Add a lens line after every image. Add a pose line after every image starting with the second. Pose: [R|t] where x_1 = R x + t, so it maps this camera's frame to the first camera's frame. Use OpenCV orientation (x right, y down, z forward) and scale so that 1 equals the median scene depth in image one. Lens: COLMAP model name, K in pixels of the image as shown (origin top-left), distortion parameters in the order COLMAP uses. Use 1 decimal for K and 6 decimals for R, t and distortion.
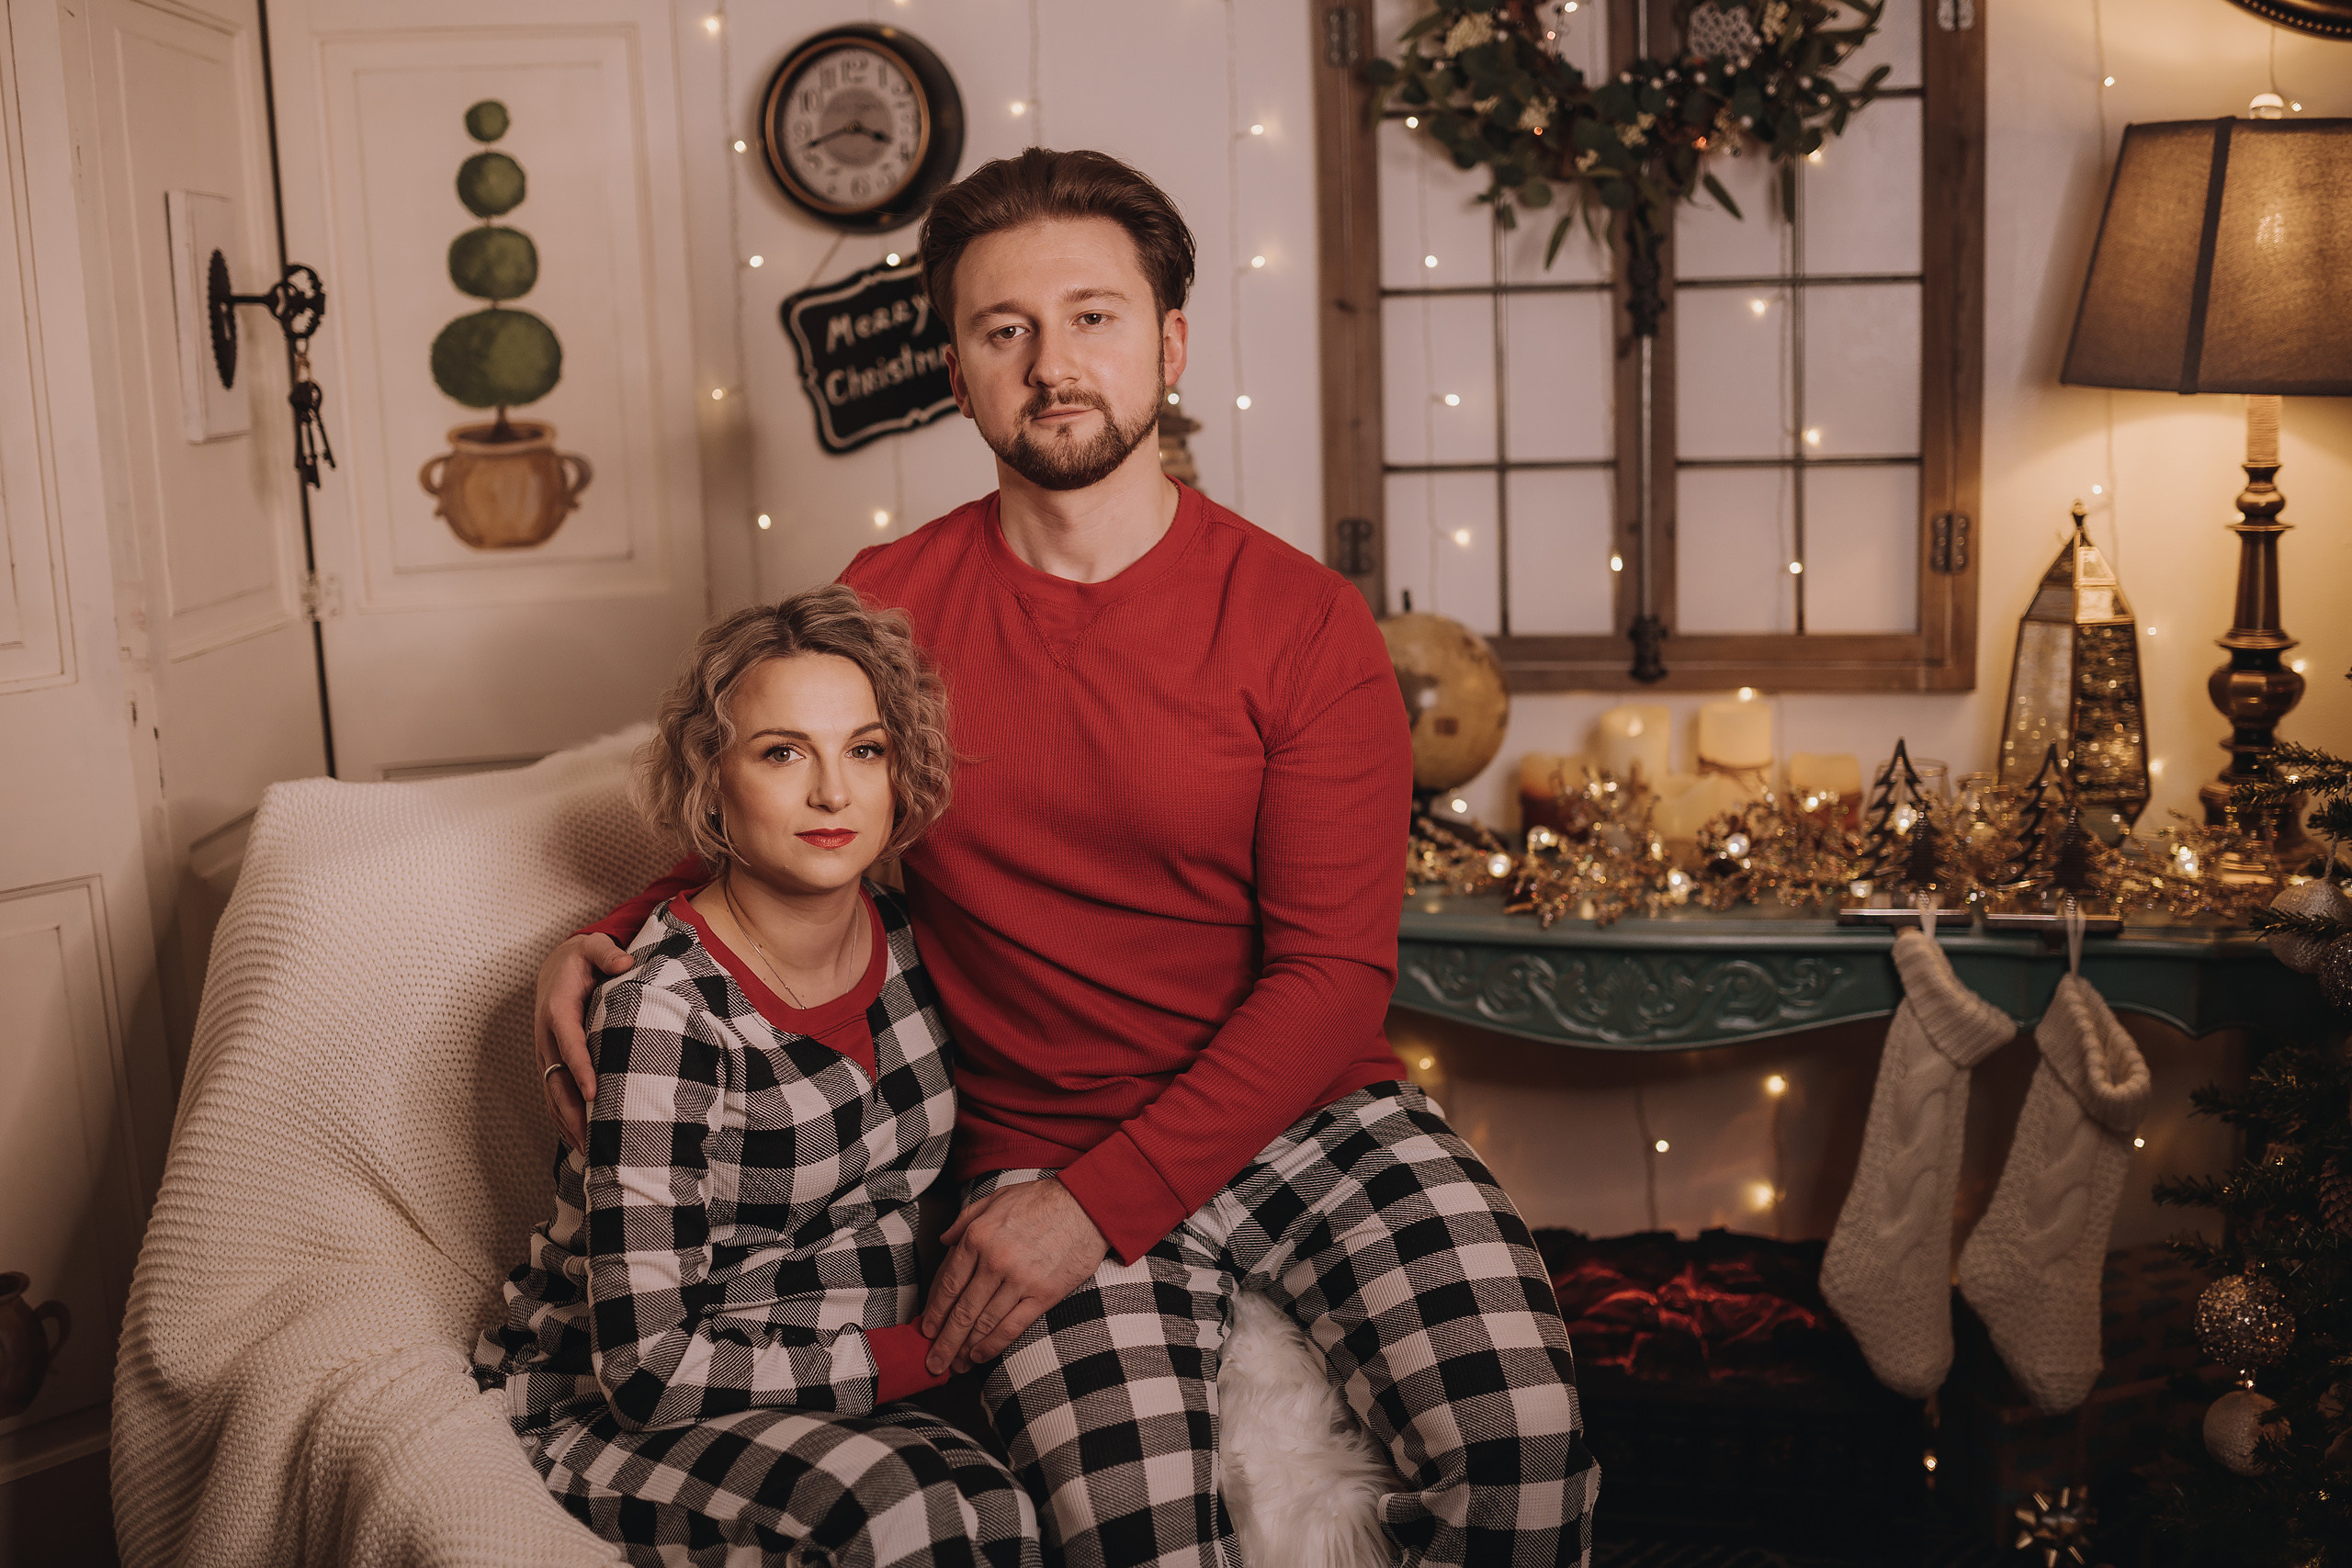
lens RADIAL K [[2349.9, 0, 1191.5], [0, 2349.9, 759.3], [0, 0, 1]] dist [-0.136579, 0.099632]
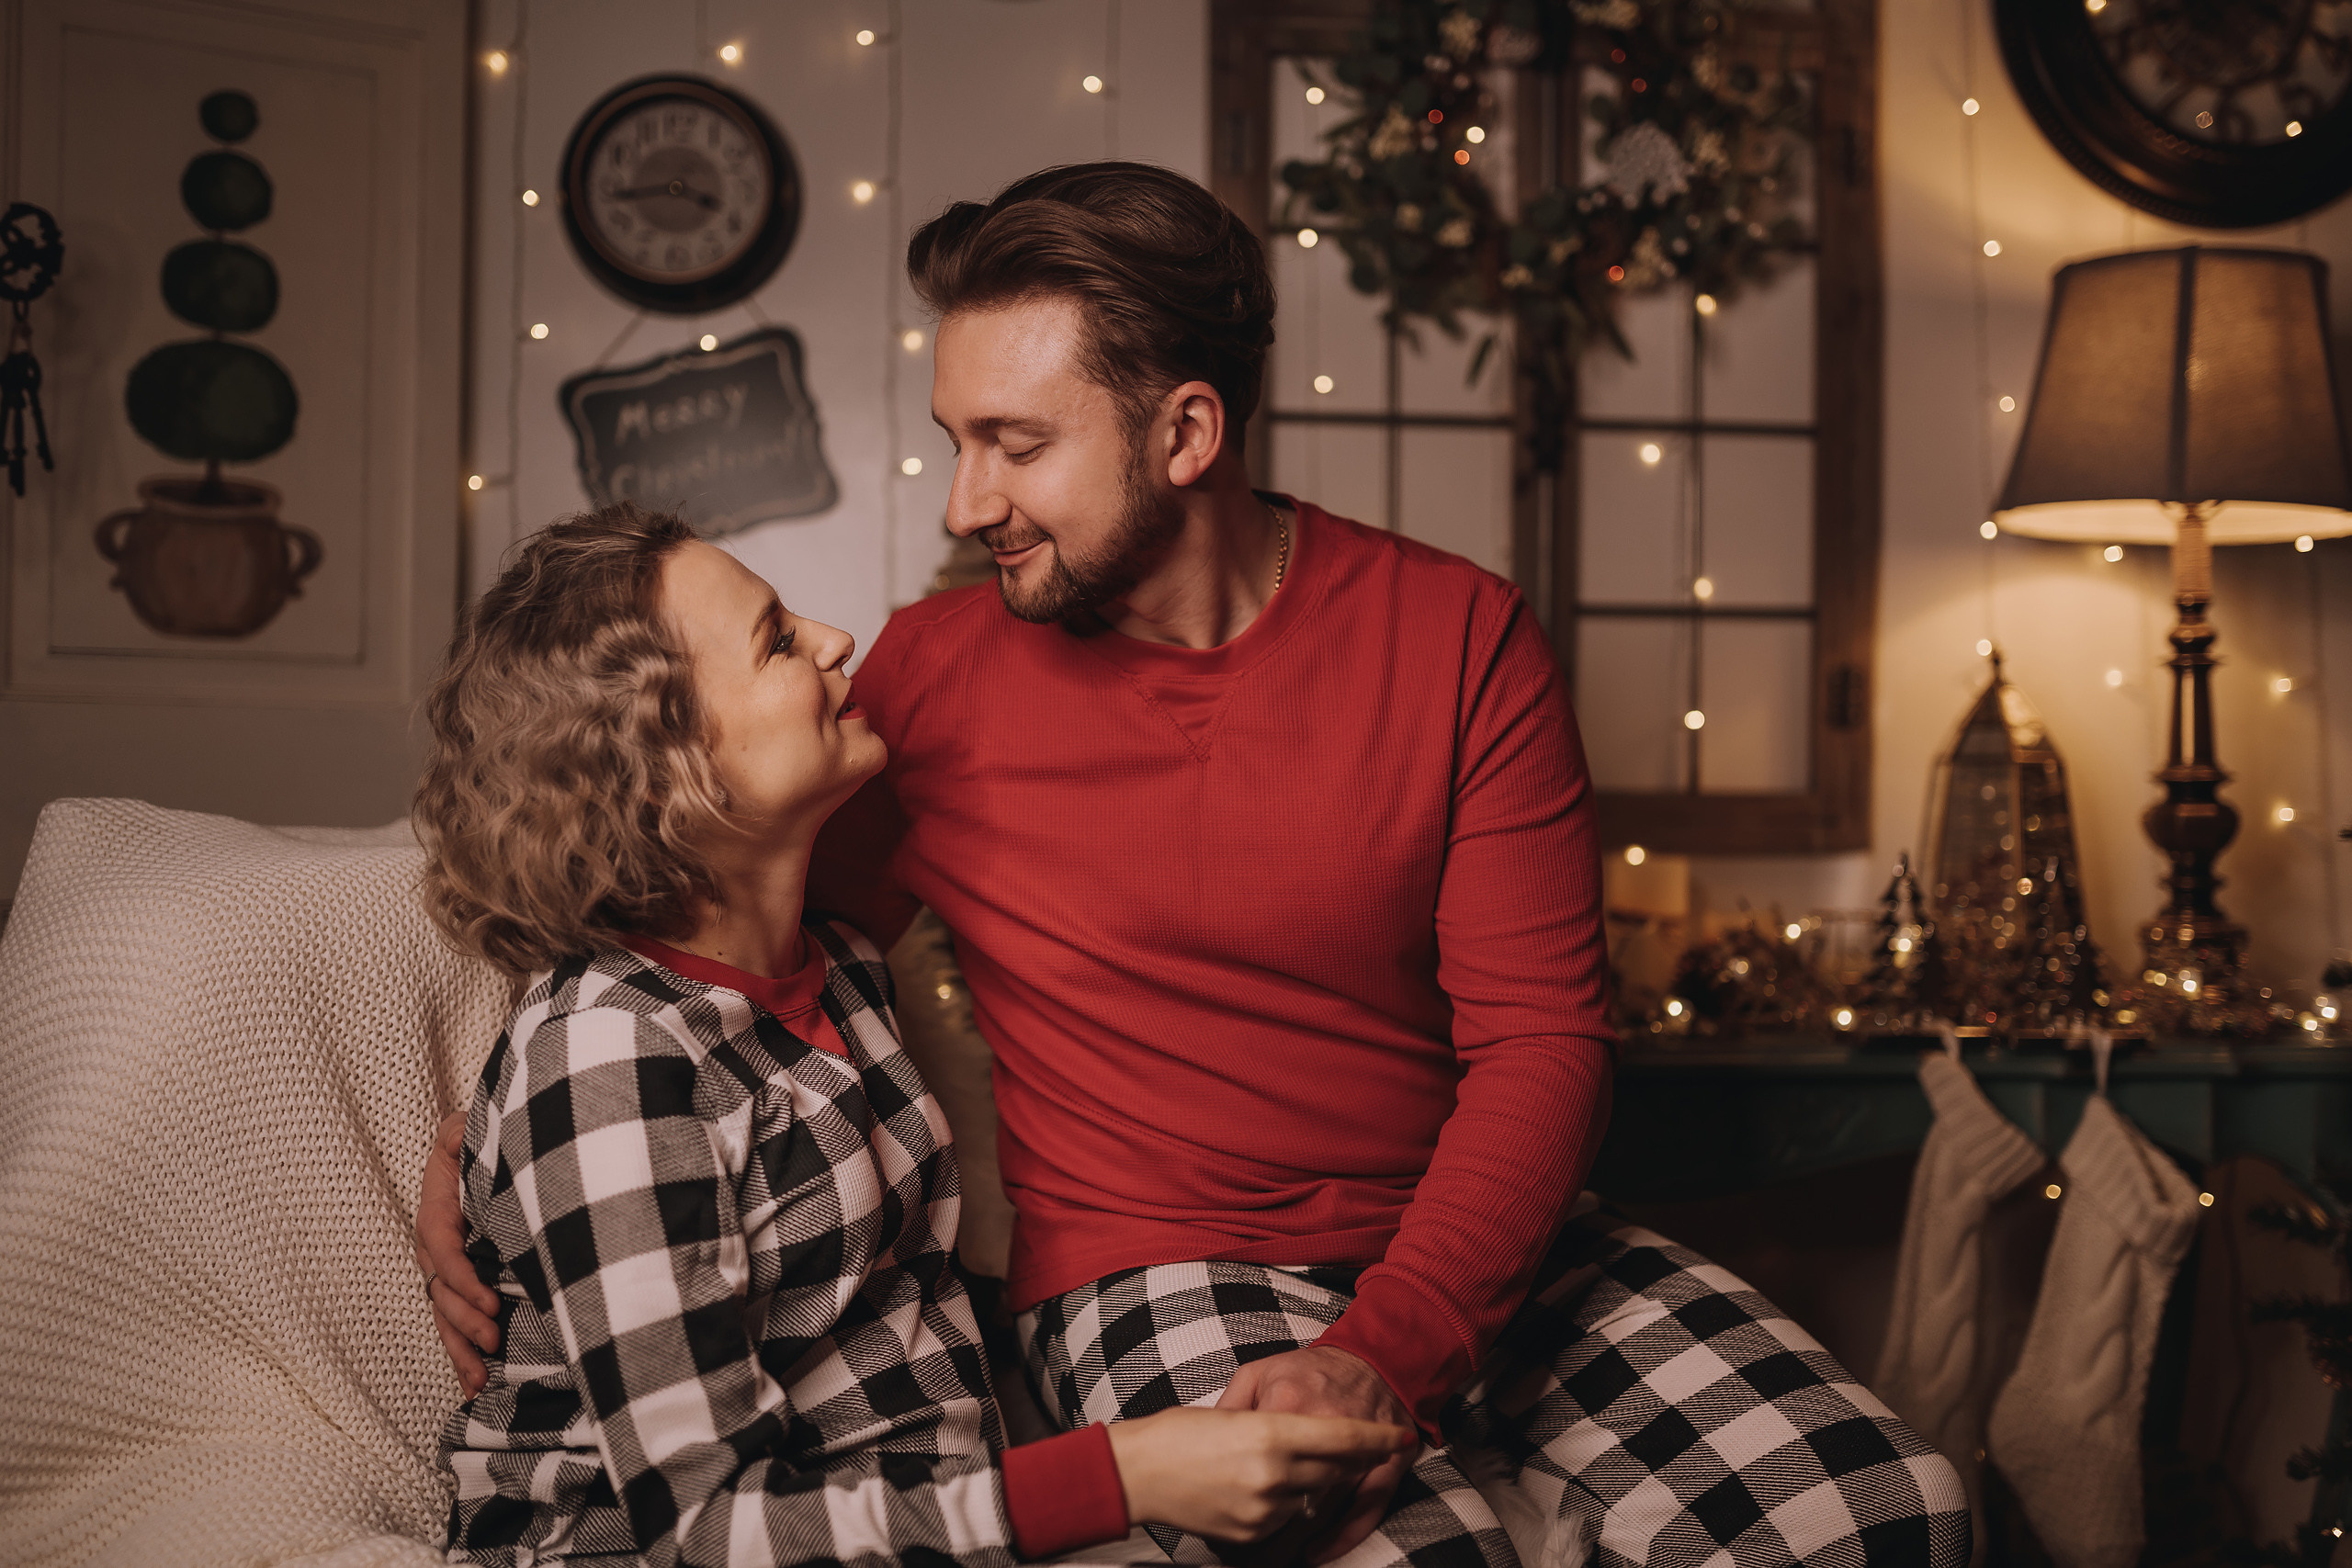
lens RADIAL K [[2330.4, 0, 1170.9], [0, 2330.4, 777.2], [0, 0, 1]] dist [-0.015463, -0.015096]
pose [[0.952115, 0.048095, 0.301934, -0.241080], [0.010683, 0.981714, -0.190062, 0.124627], [-0.305554, 0.184186, 0.934191, 0.178731]]
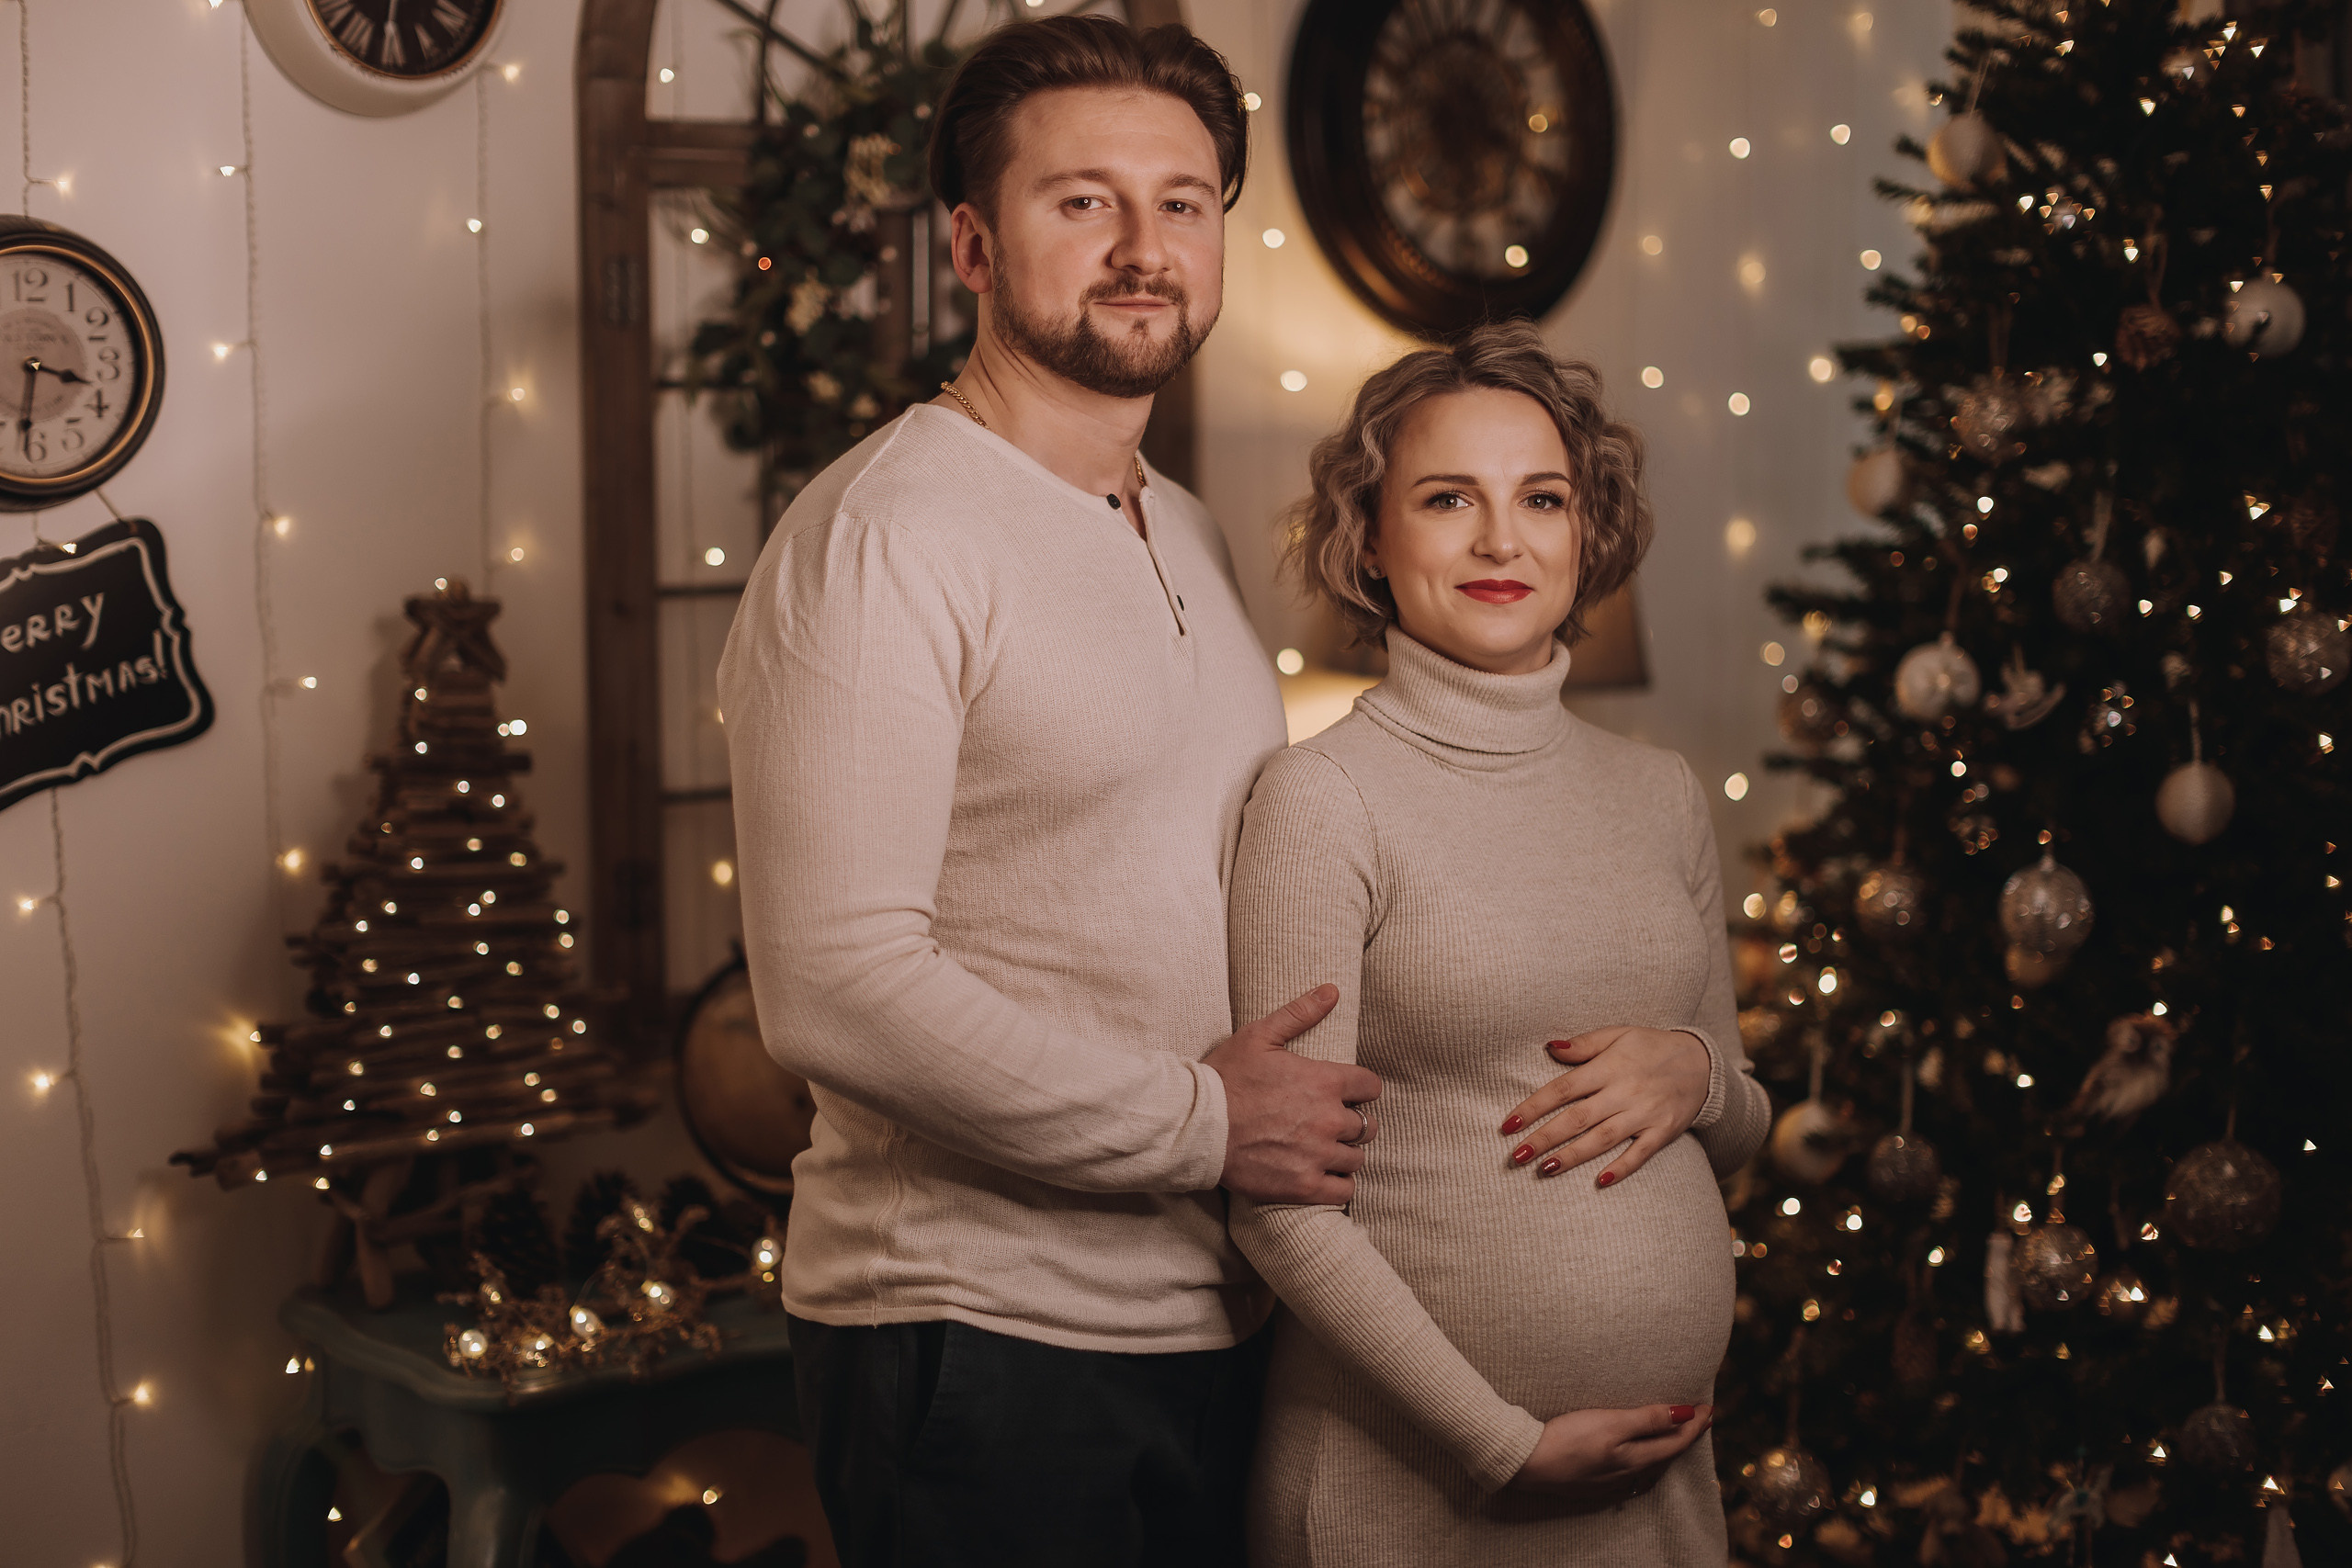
lens RADIAL K [[3535.6, 0, 1246.3], [0, 3535.6, 792.3], [0, 0, 1]] dist [-0.039926, 0.045112]
pose [[0.602420, -0.058325, 0.796046, -0.858852], [0.117748, 0.992909, -0.016358, -0.086094], [-0.789447, 0.103587, 0.605016, 0.066600]]
